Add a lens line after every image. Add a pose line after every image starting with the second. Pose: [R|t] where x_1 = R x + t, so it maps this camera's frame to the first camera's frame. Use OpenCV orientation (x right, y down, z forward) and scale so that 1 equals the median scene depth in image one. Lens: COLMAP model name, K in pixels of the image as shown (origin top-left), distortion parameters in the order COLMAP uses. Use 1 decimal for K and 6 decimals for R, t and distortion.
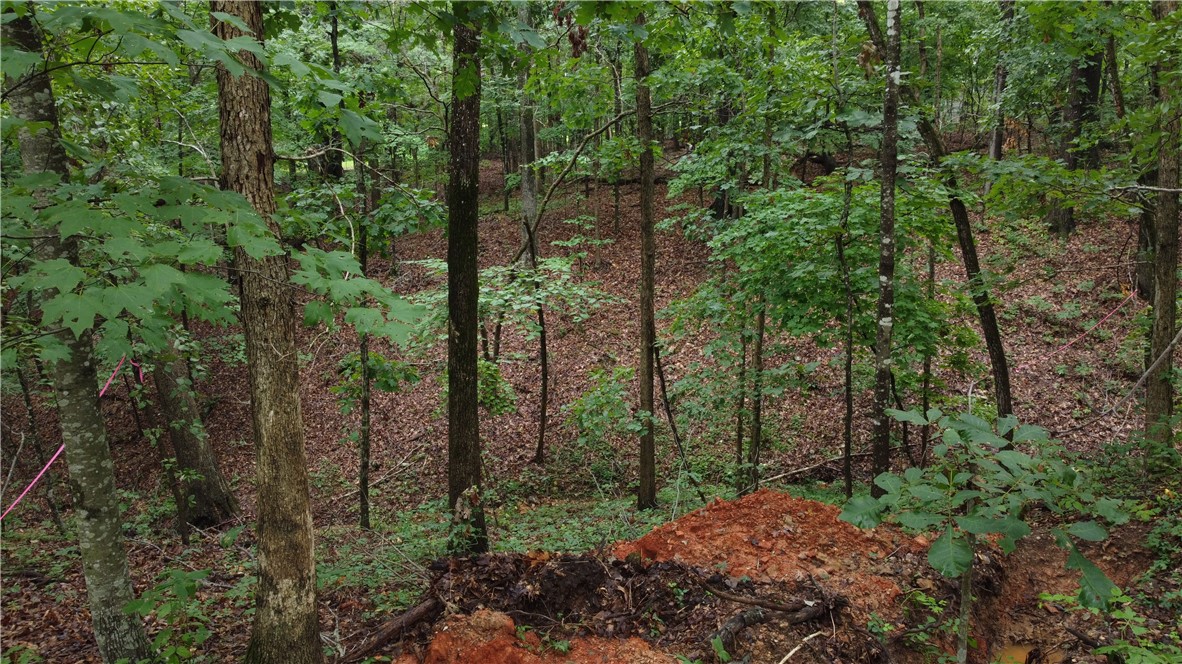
lens RADIAL K [[892.9, 0, 592.8], [0, 892.9, 333.6], [0, 0, 1]] dist [-0.006003, -0.000629]
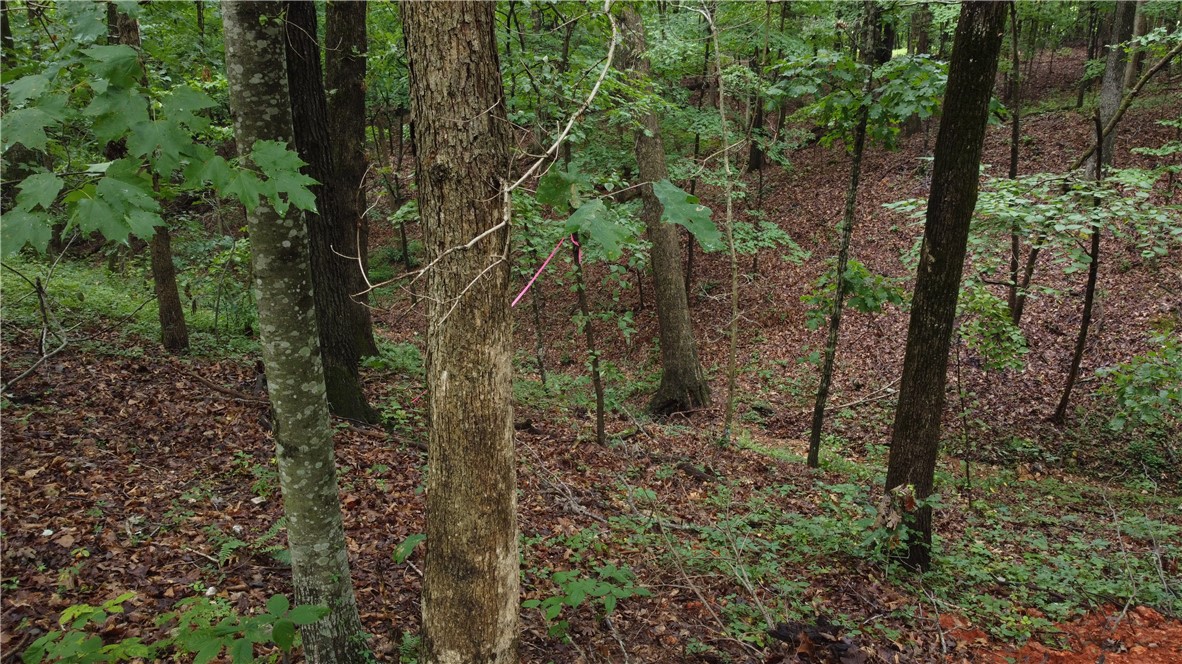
lens RADIAL K [[892.9, 0, 591.1], [0, 892.9, 335.1], [0, 0, 1]] dist [-0.006003, -0.000629]
pose [[0.829733, 0.180129, -0.528296, 0.002469], [-0.117407, 0.981643, 0.150306, -0.009308], [0.545673, -0.062688, 0.835650, 0.176523]]
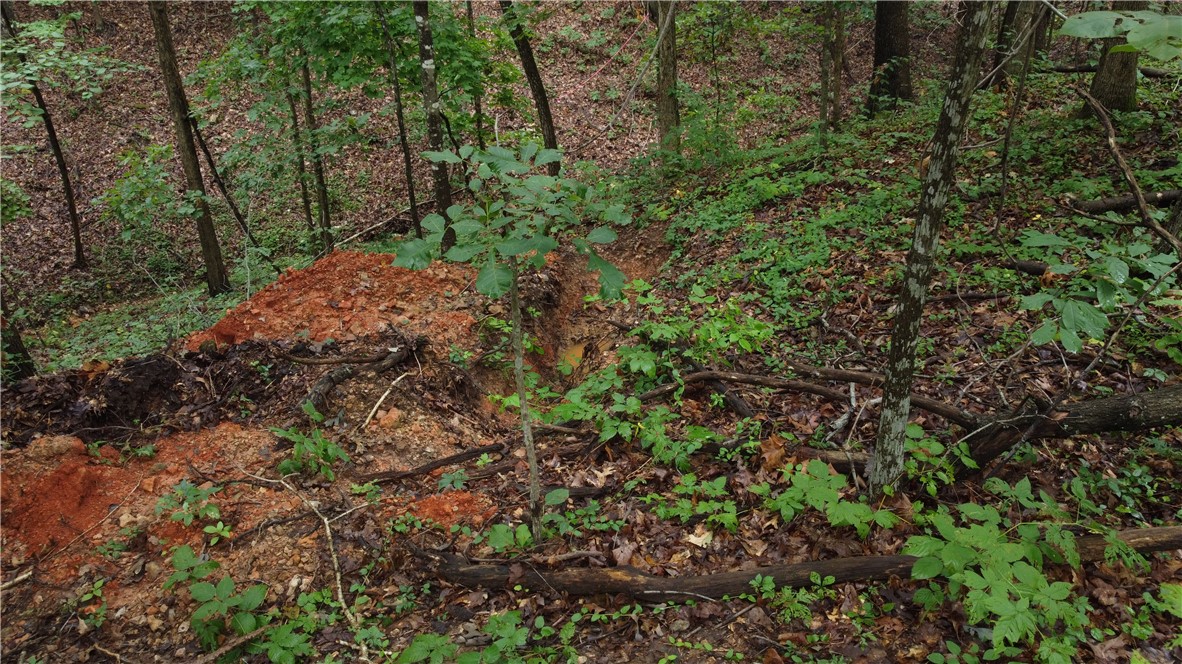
lens RADIAL K [[892.9, 0, 591.9], [0, 892.9, 333.4], [0, 0, 1]] dist [-0.006003, -0.000629]
pose [[0.882710, -0.216718, 0.416960, 0.005490], [0.096981, 0.952218, 0.289611, 0.000989], [-0.459801, -0.215206, 0.861551, -0.002365]]
